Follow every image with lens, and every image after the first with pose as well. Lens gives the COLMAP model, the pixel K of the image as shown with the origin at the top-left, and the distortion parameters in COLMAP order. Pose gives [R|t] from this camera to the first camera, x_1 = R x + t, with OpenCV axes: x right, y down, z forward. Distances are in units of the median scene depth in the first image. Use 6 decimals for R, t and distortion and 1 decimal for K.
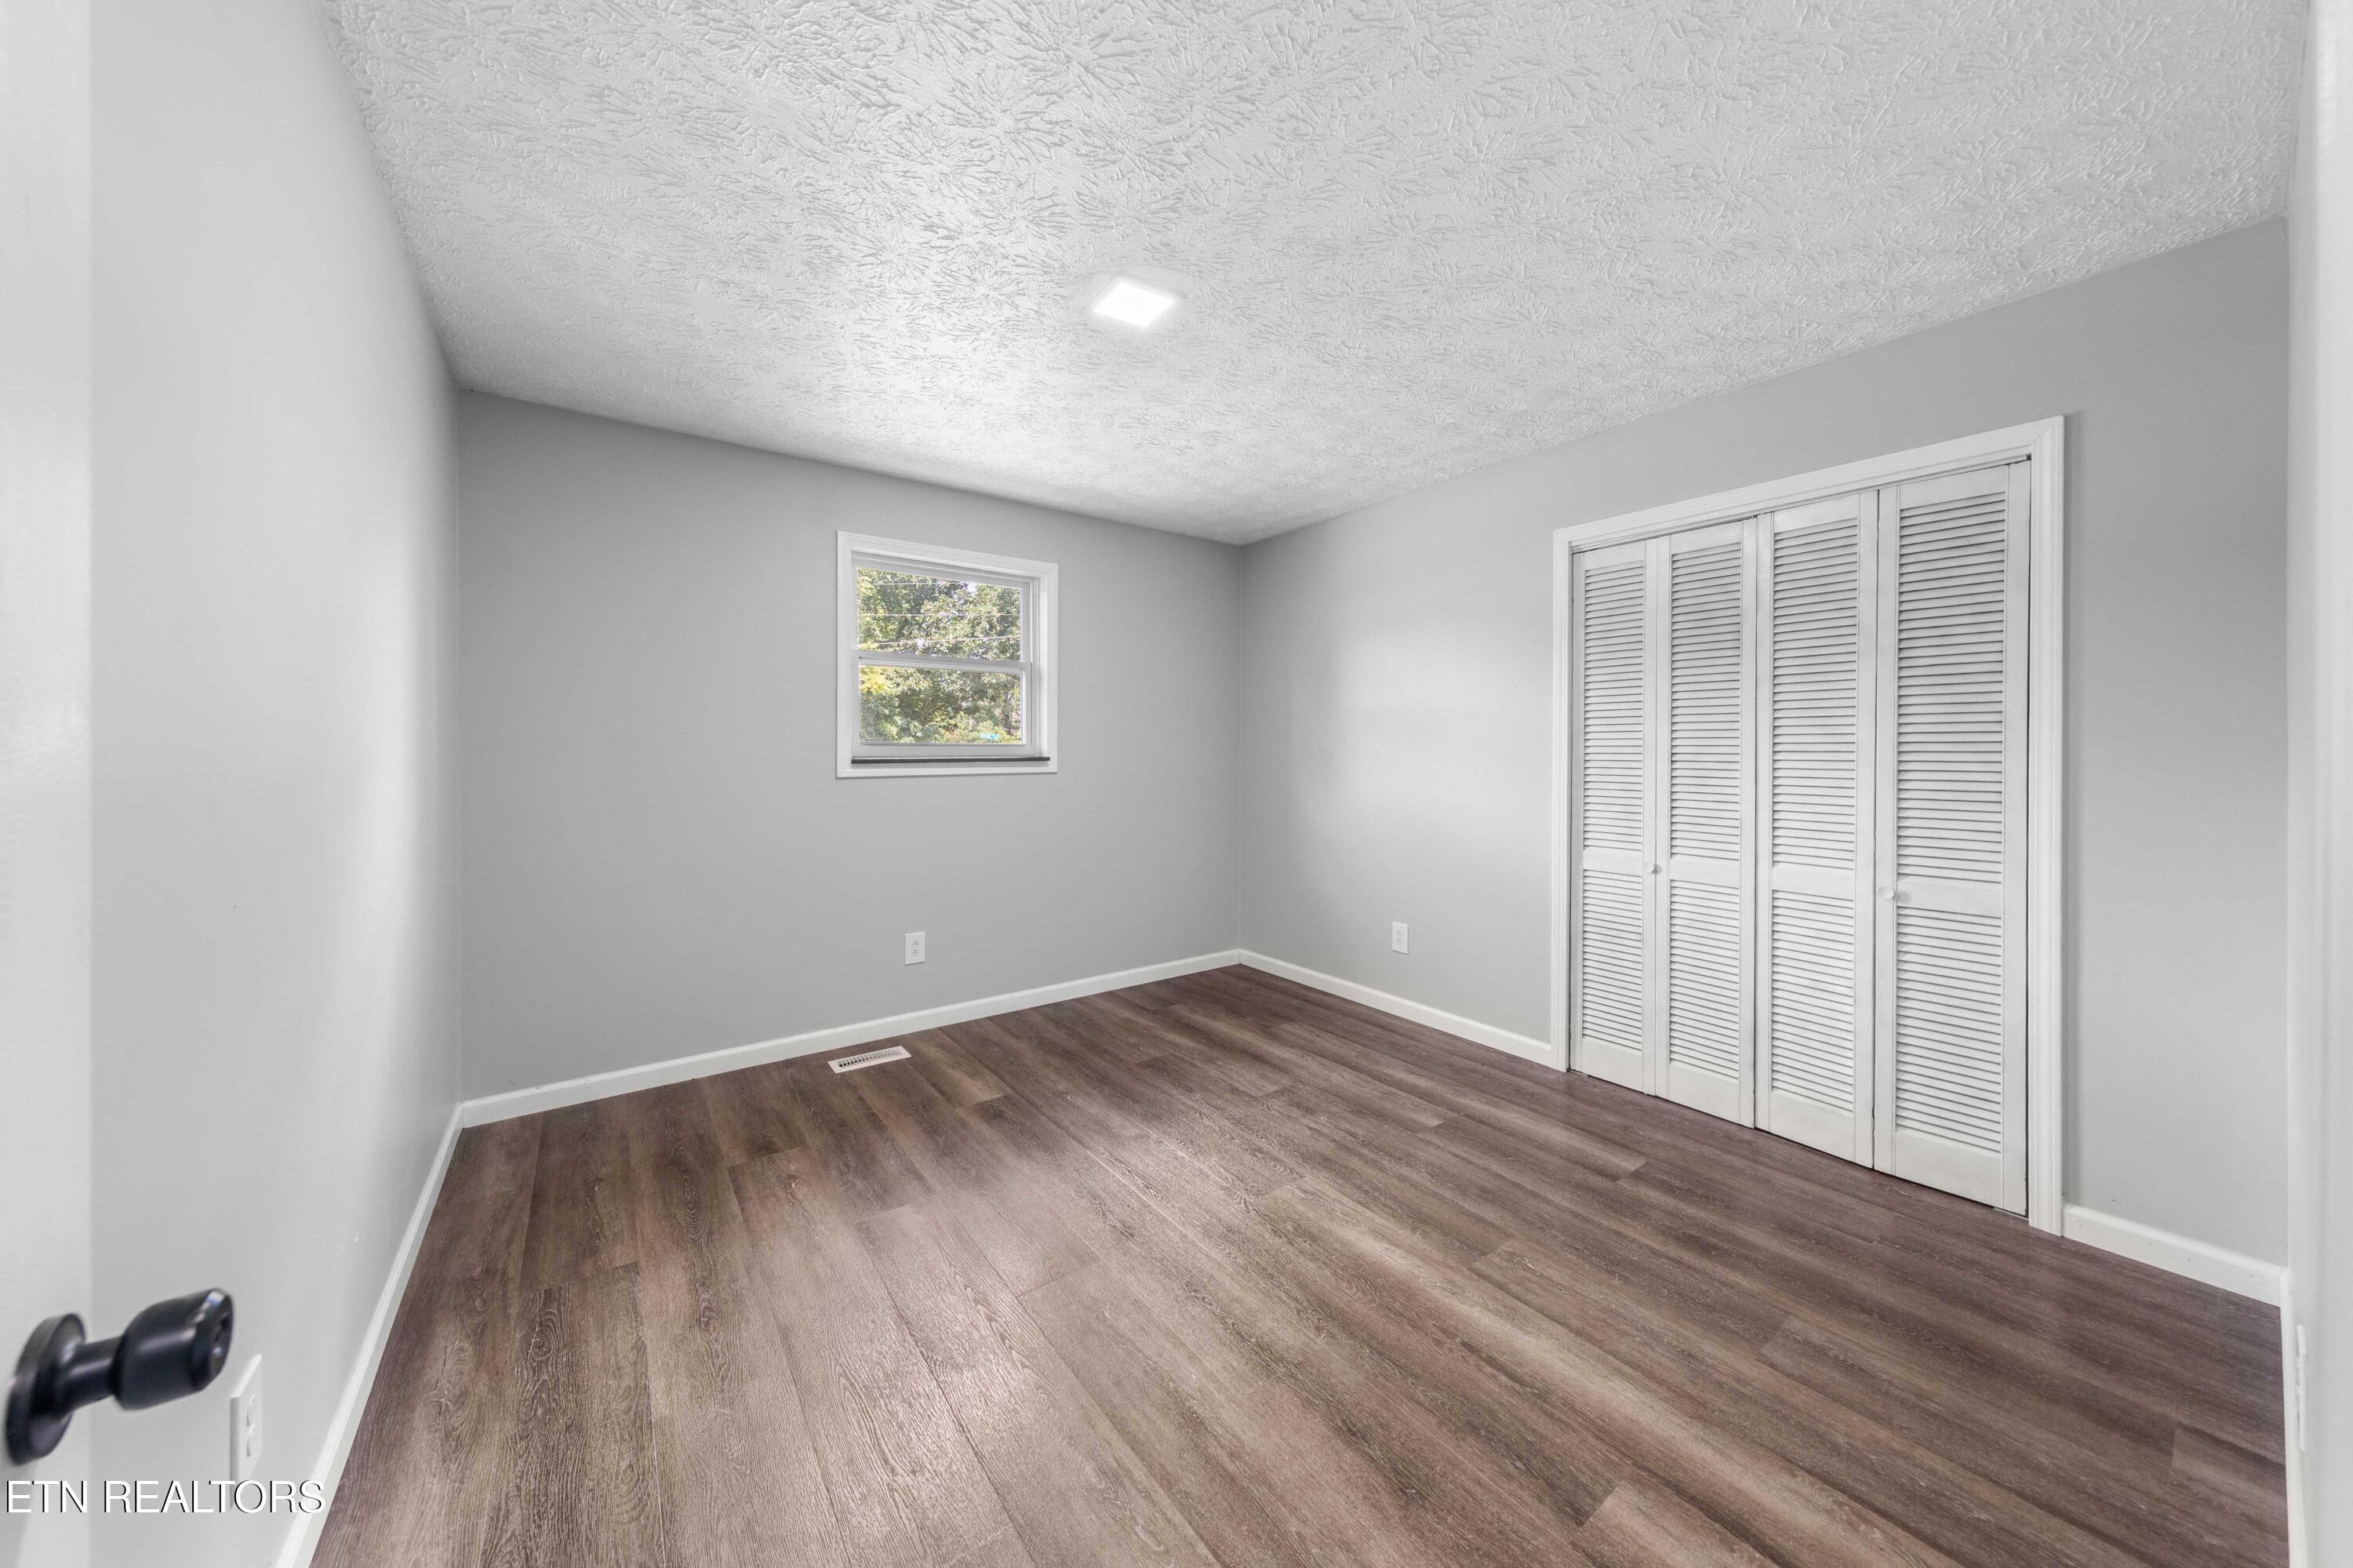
lens RADIAL K [[783.6, 0, 1172.5], [0, 783.6, 749.7], [0, 0, 1]] dist [-0.000743, -0.000036]
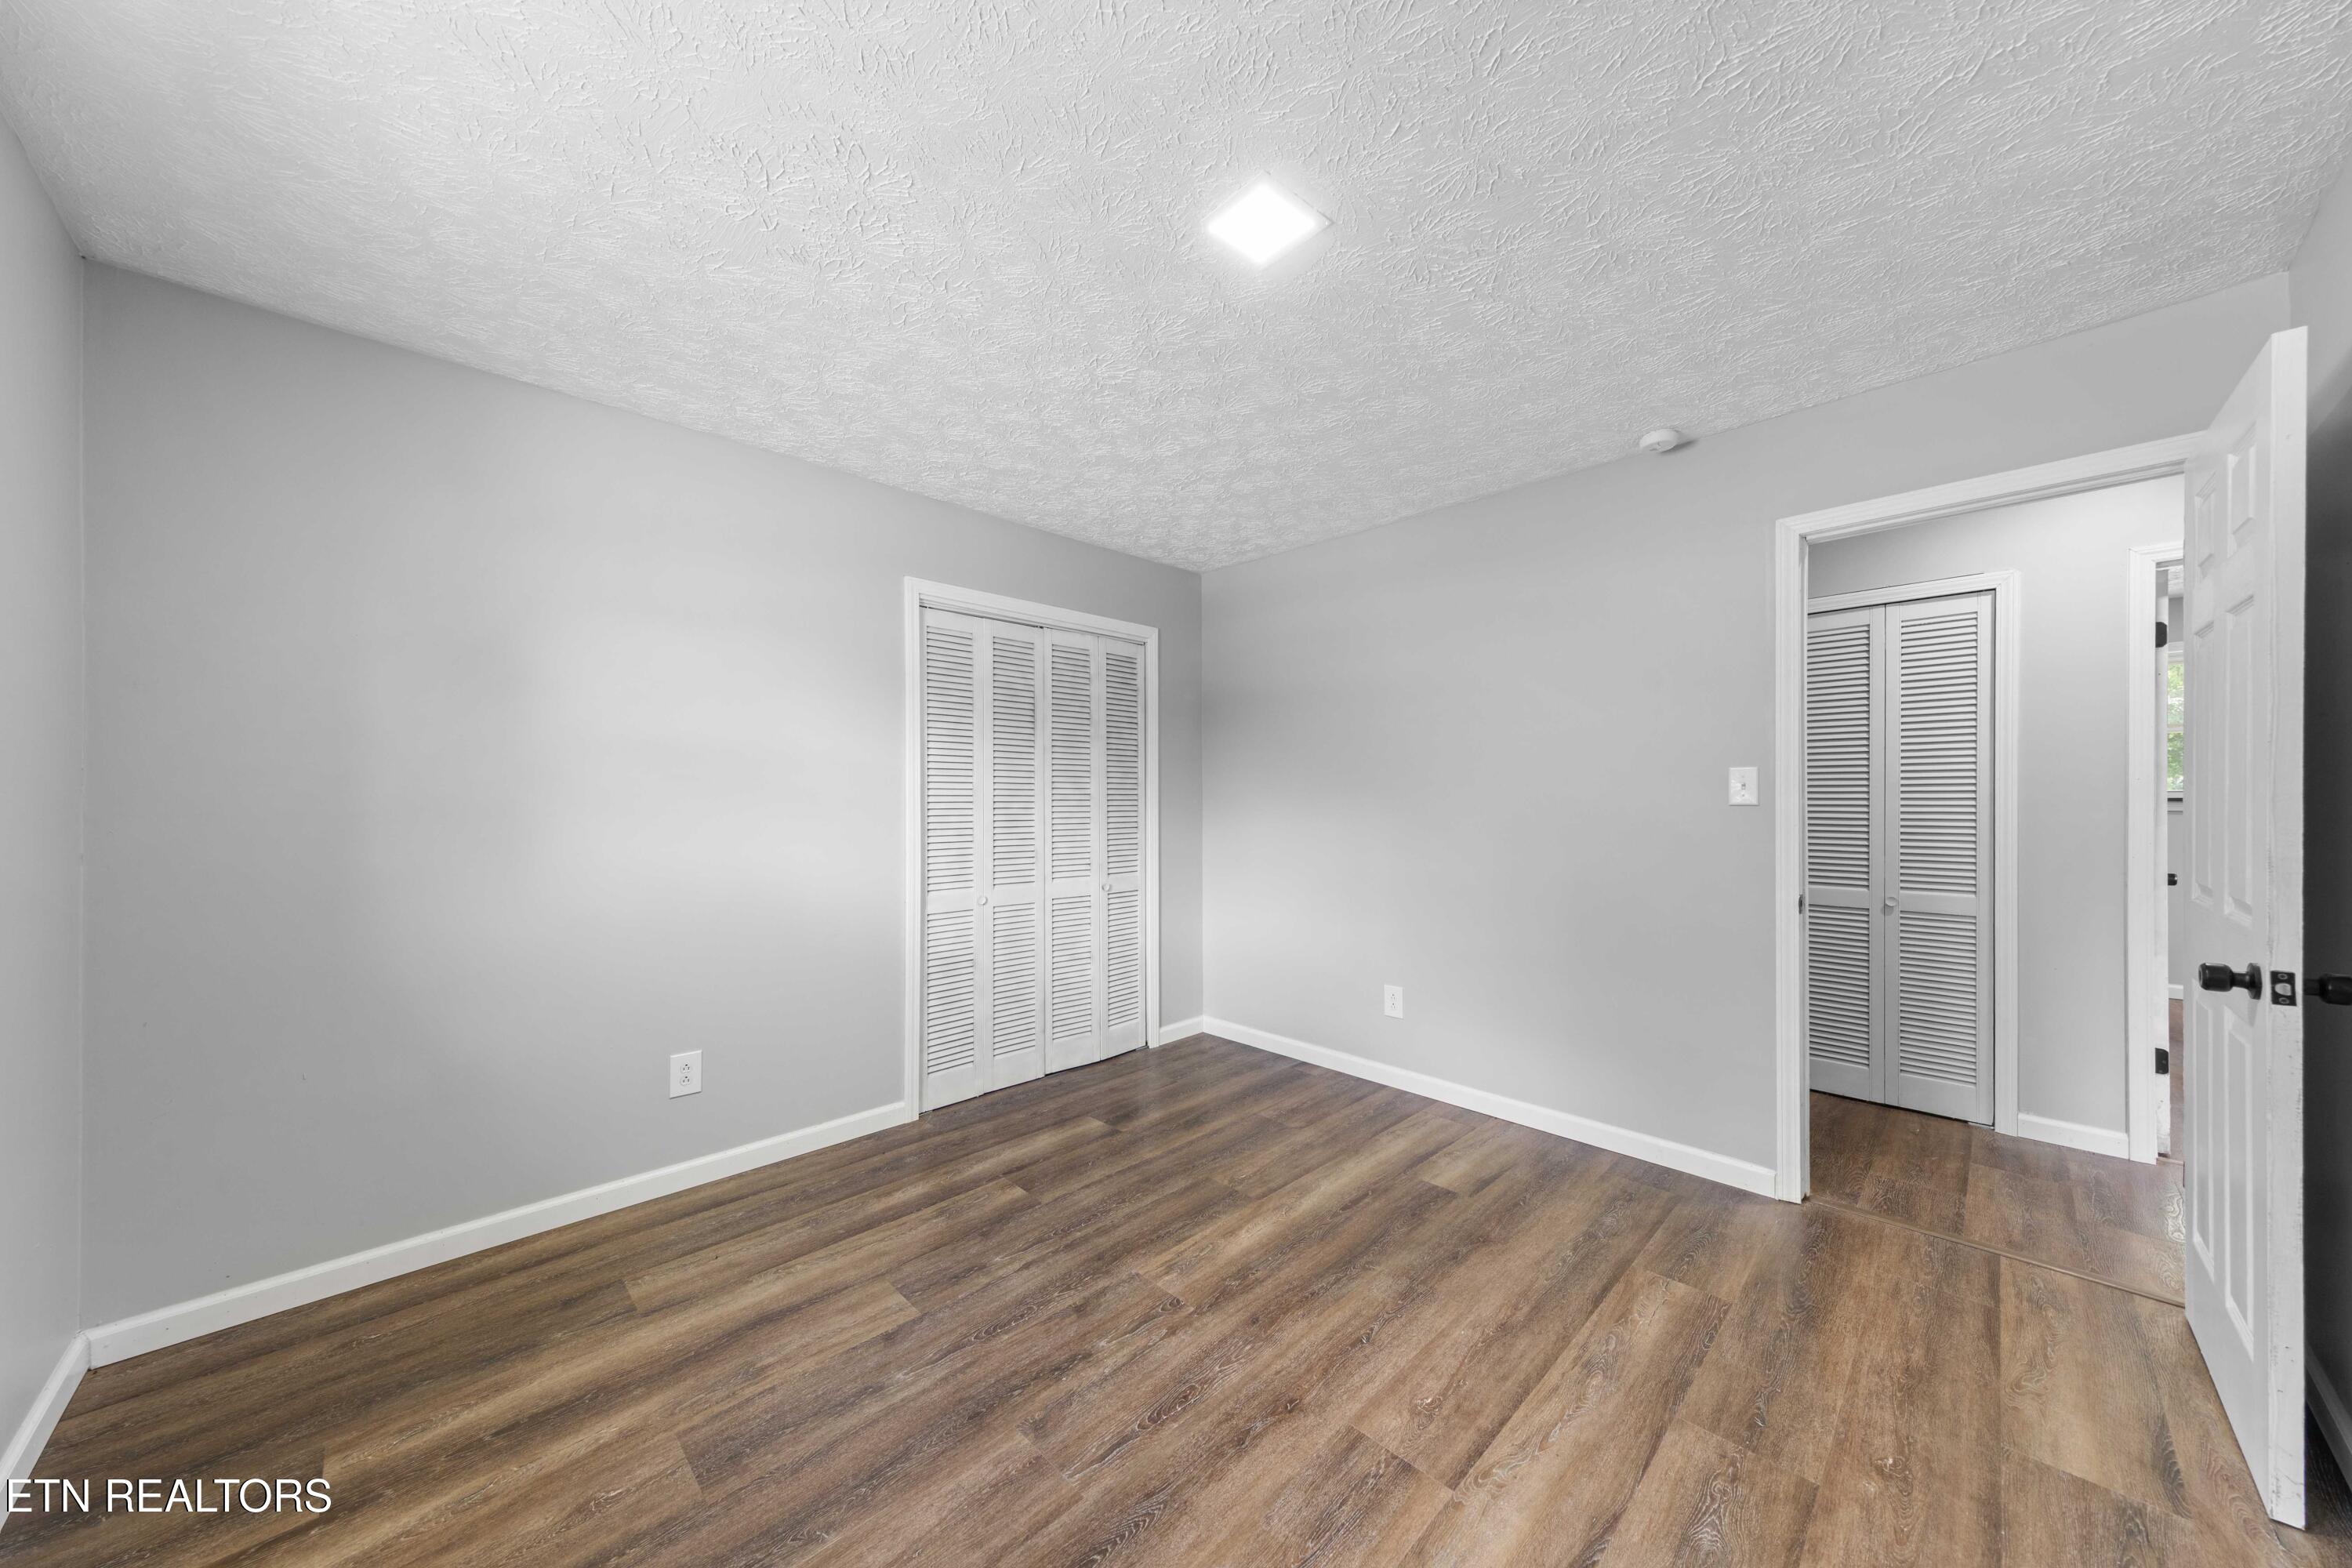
lens RADIAL K [[802.7, 0, 1172.5], [0, 802.7, 796.4], [0, 0, 1]] dist [0.006073, -0.000014]
pose [[-0.140737, -0.000260, 0.990047, -0.729802], [0.001737, 0.999998, 0.000510, -0.004501], [-0.990045, 0.001791, -0.140737, 1.052196]]
